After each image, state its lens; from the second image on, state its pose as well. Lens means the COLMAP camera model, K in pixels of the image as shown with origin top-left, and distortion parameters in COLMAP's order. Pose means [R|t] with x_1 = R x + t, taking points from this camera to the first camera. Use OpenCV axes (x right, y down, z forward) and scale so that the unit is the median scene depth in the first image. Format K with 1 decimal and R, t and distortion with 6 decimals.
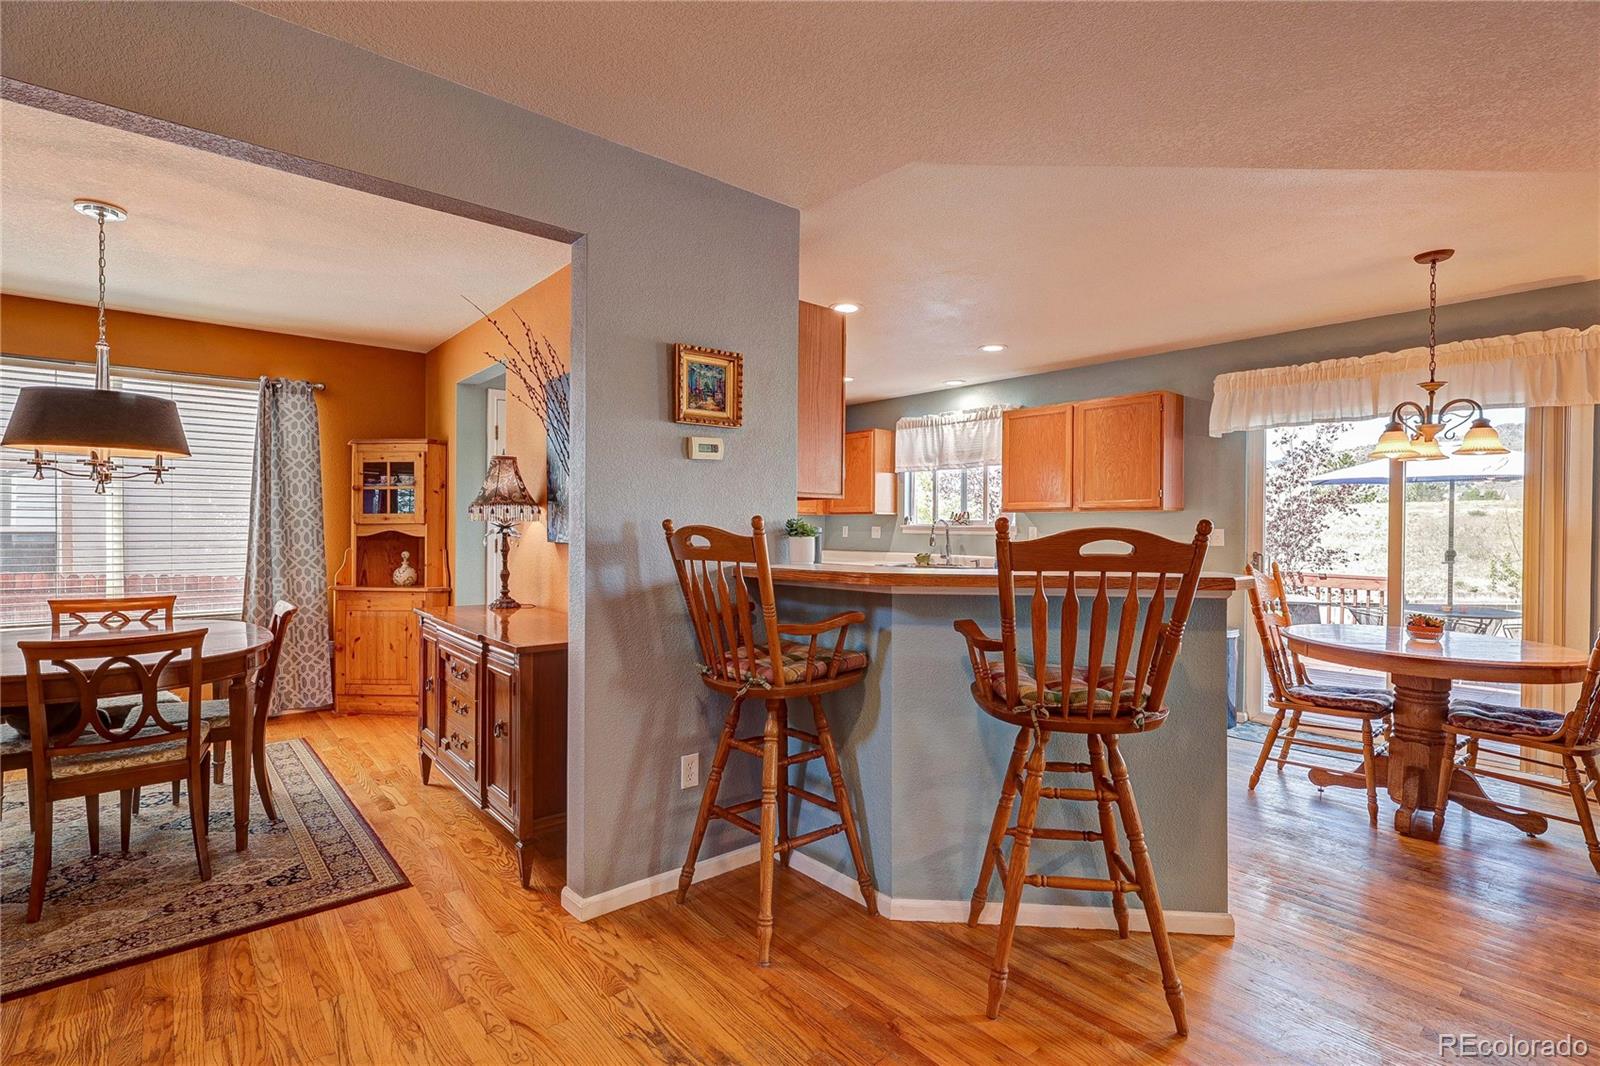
lens RADIAL K [[760.0, 0, 798.2], [0, 760.0, 530.8], [0, 0, 1]] dist [-0.003676, 0.000425]
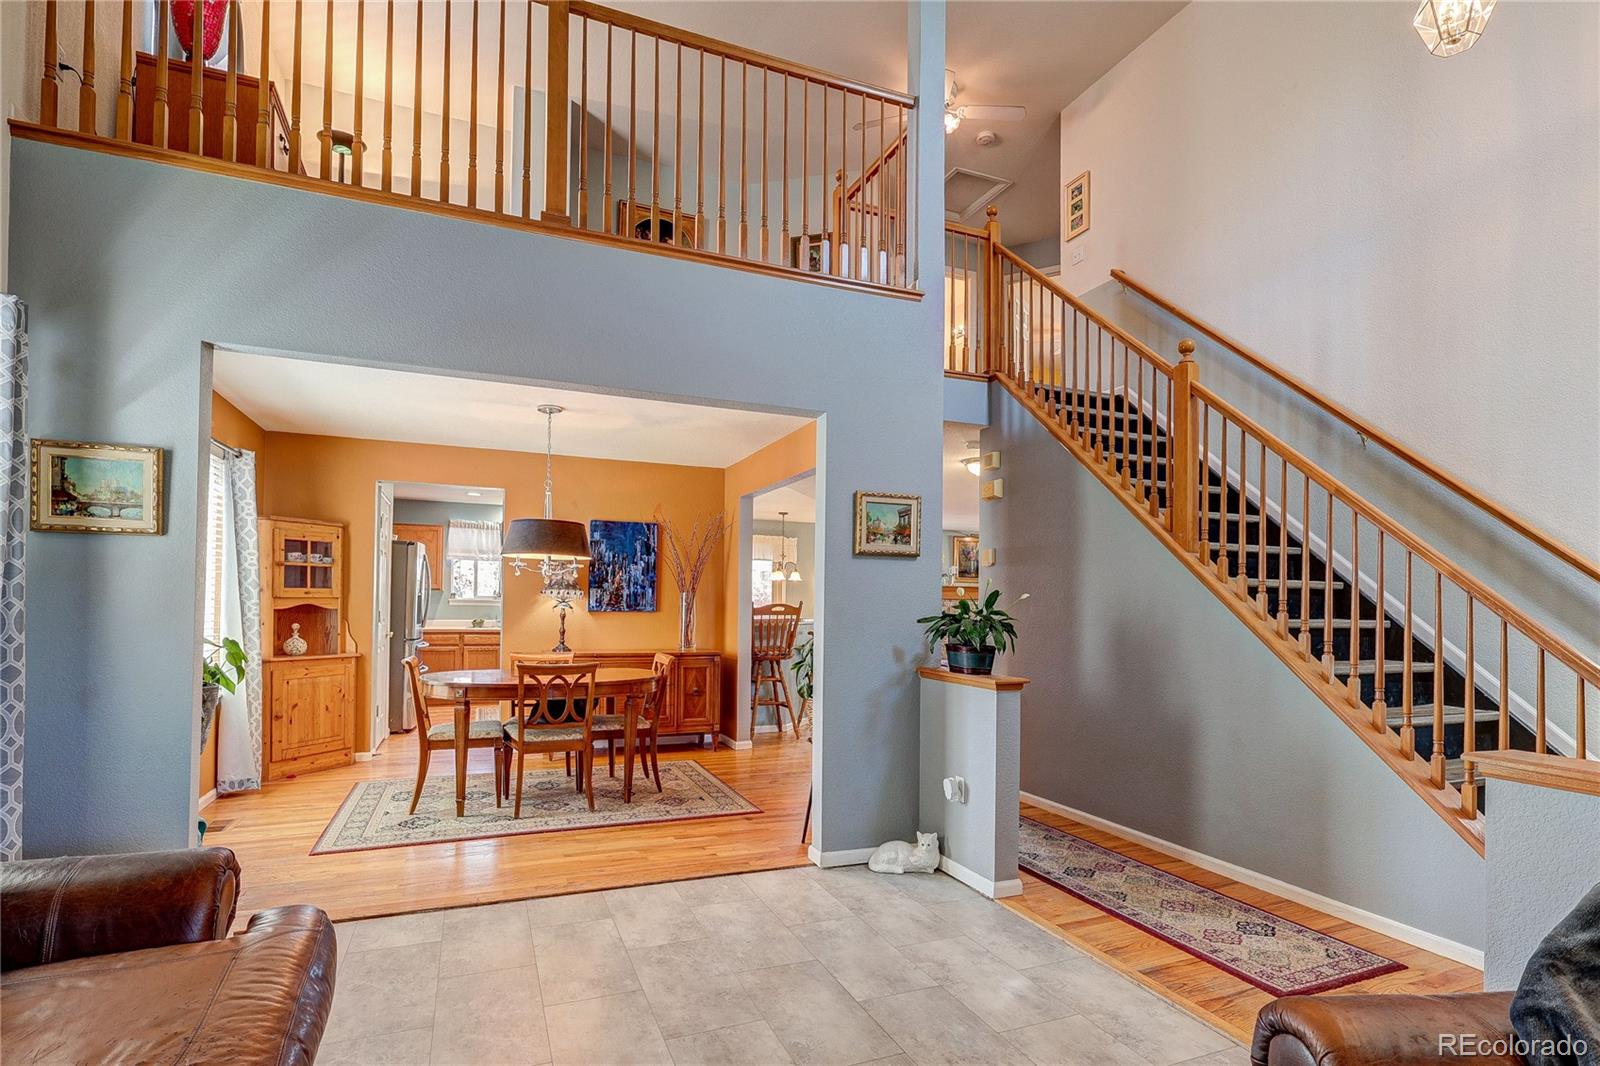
lens RADIAL K [[760.0, 0, 798.1], [0, 760.0, 591.2], [0, 0, 1]] dist [-0.003676, 0.000425]
pose [[0.319365, 0.011687, 0.947560, -1.361436], [-0.003576, 0.999932, -0.011127, -0.009363], [-0.947625, 0.000165, 0.319385, -0.011193]]
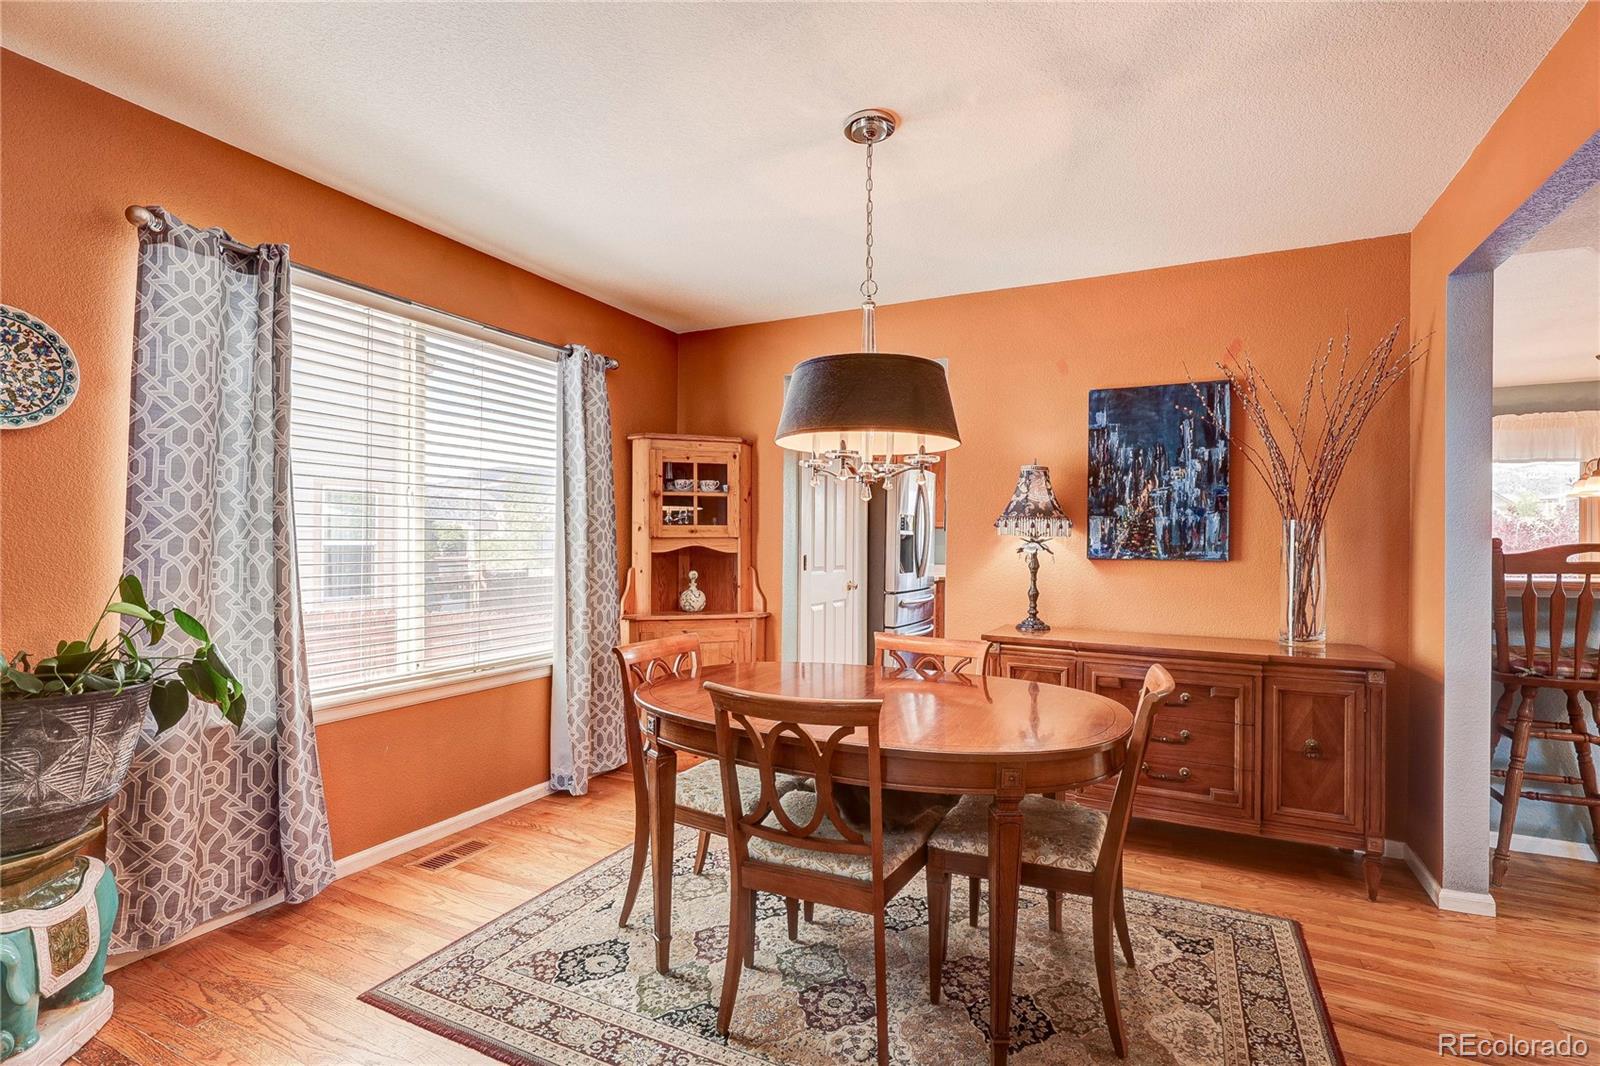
lens RADIAL K [[760.0, 0, 797.0], [0, 760.0, 538.8], [0, 0, 1]] dist [-0.003676, 0.000425]
pose [[0.920537, -0.000391, 0.390655, -0.770431], [0.002483, 0.999985, -0.004848, -0.003893], [-0.390648, 0.005433, 0.920524, 0.197193]]
